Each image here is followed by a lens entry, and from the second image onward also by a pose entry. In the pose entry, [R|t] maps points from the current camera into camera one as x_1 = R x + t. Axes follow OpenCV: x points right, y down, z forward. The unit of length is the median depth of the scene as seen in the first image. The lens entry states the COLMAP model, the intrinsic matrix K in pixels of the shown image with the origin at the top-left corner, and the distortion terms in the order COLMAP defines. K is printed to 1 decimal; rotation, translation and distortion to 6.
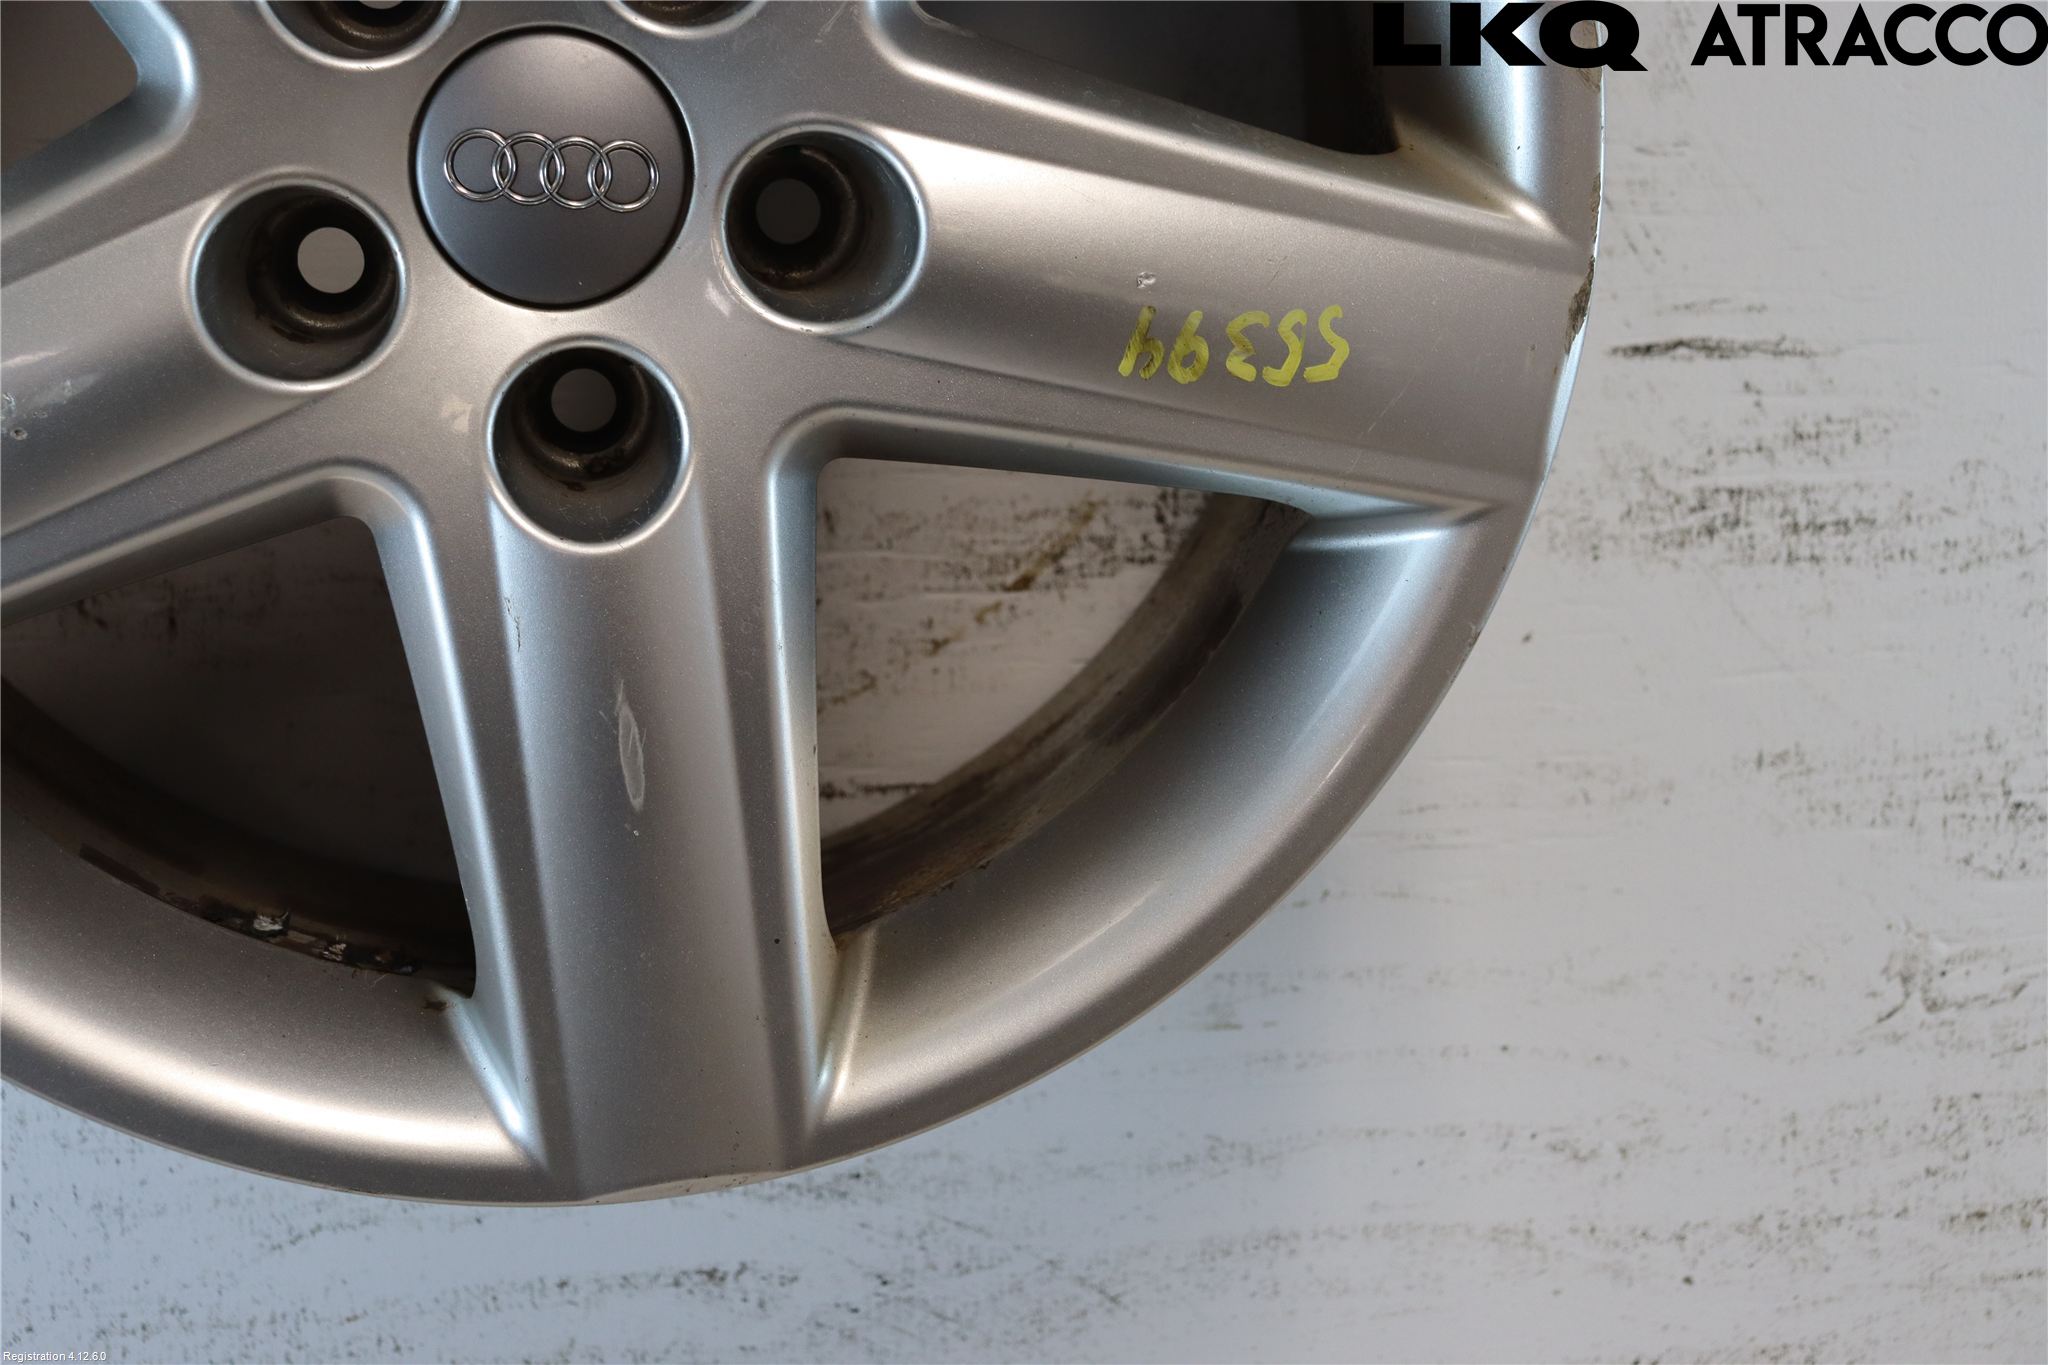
lens RADIAL K [[3520.4, 0, 1021.1], [0, 3520.4, 675.5], [0, 0, 1]] dist [0.147042, 0.000000]
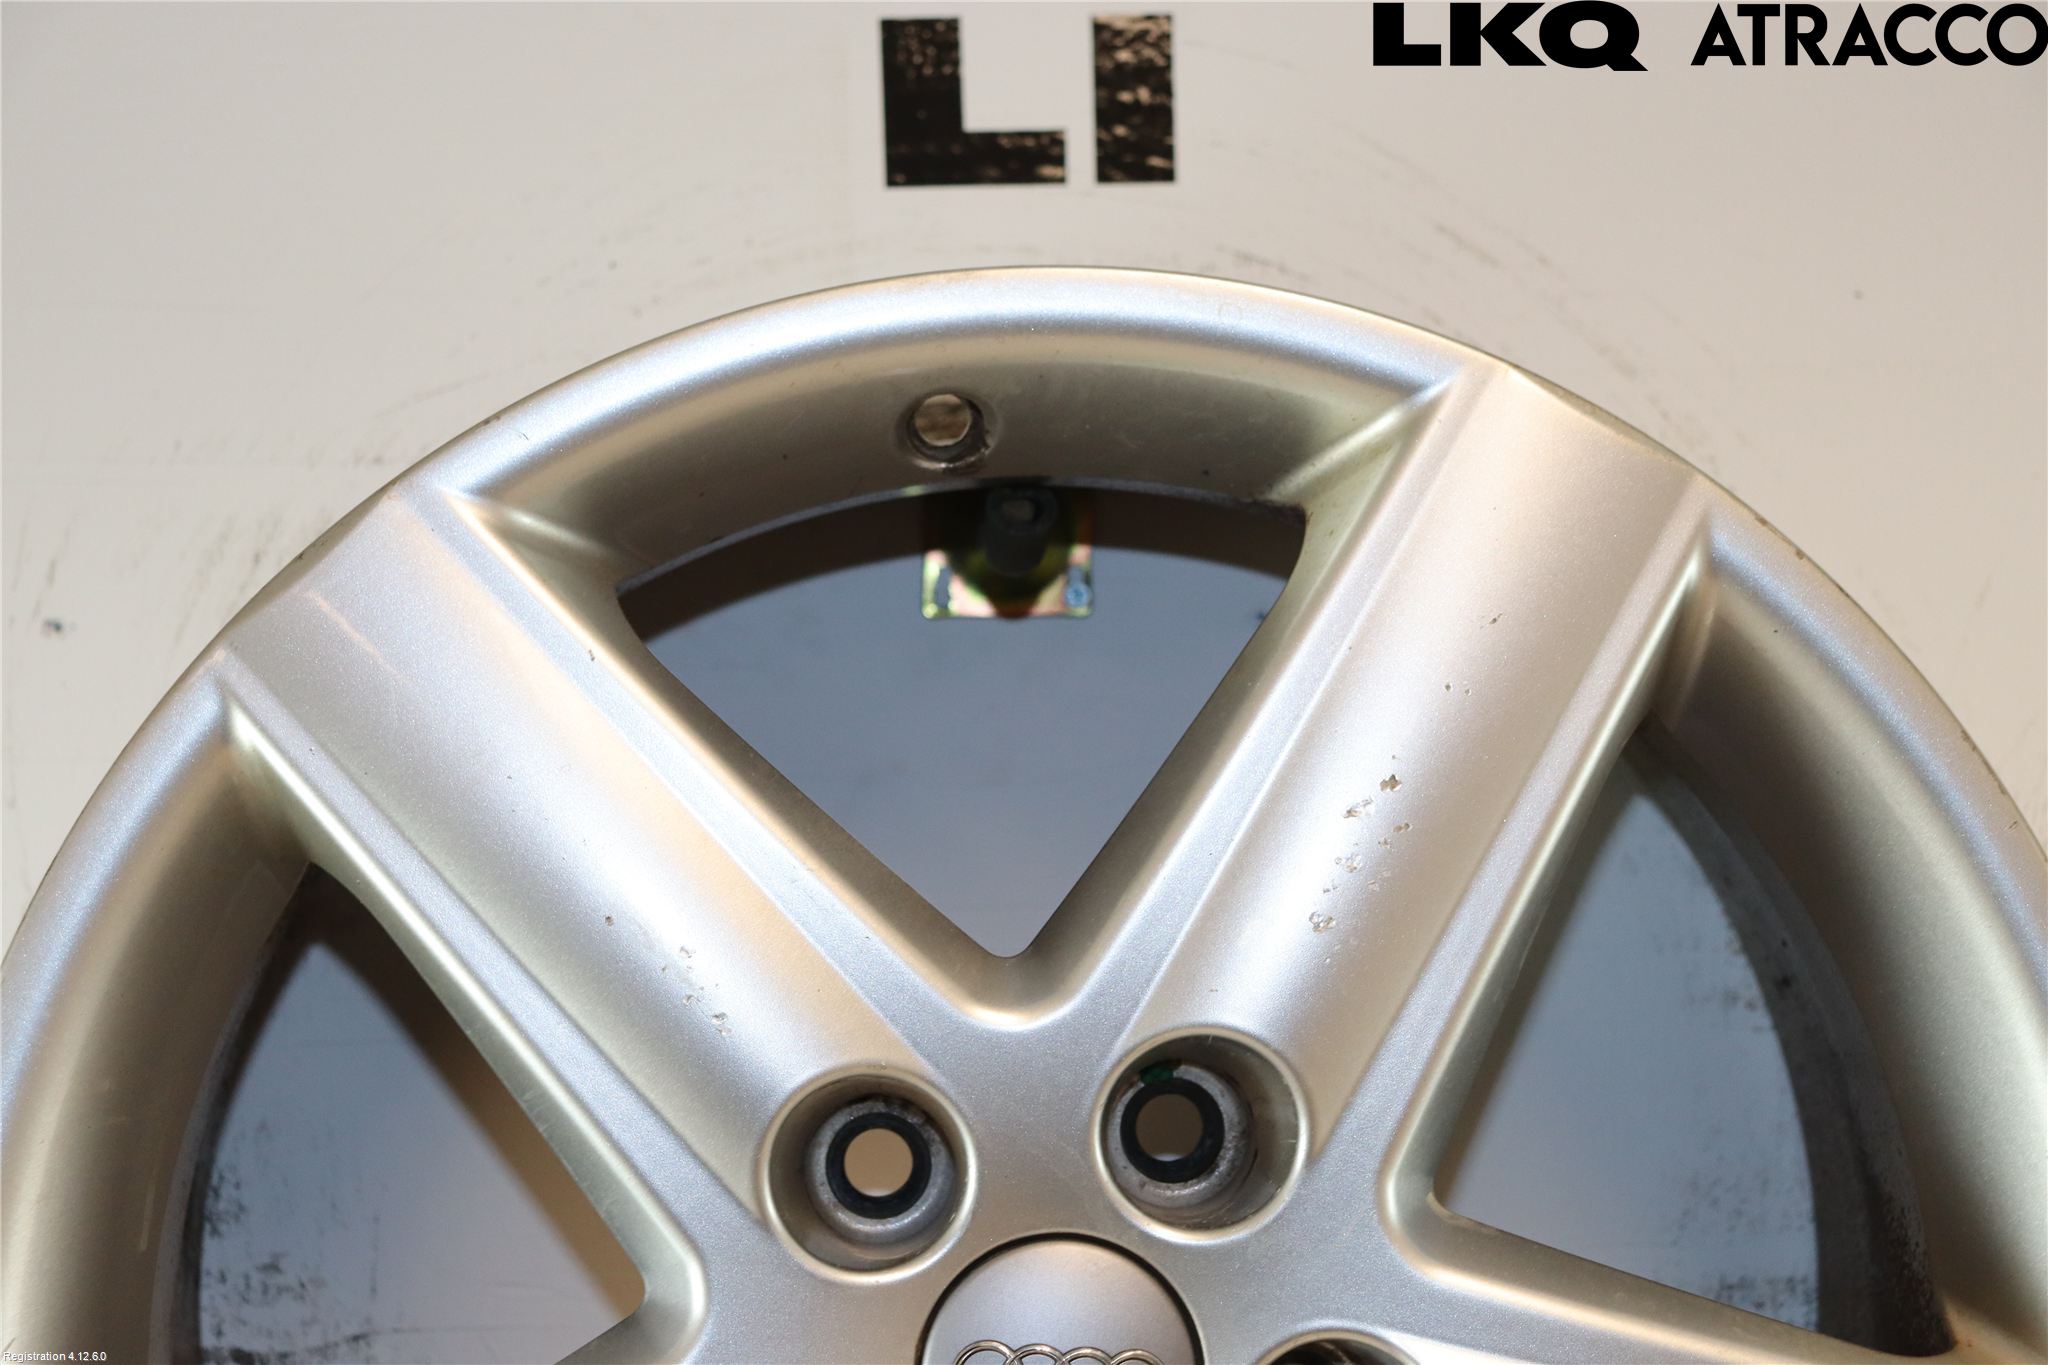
lens RADIAL K [[3872.3, 0, 1029.8], [0, 3872.3, 671.6], [0, 0, 1]] dist [0.184991, 0.000000]
pose [[0.996218, -0.015158, -0.085561, -0.043728], [-0.004539, 0.974244, -0.225450, -0.085169], [0.086774, 0.224986, 0.970490, -0.065400]]
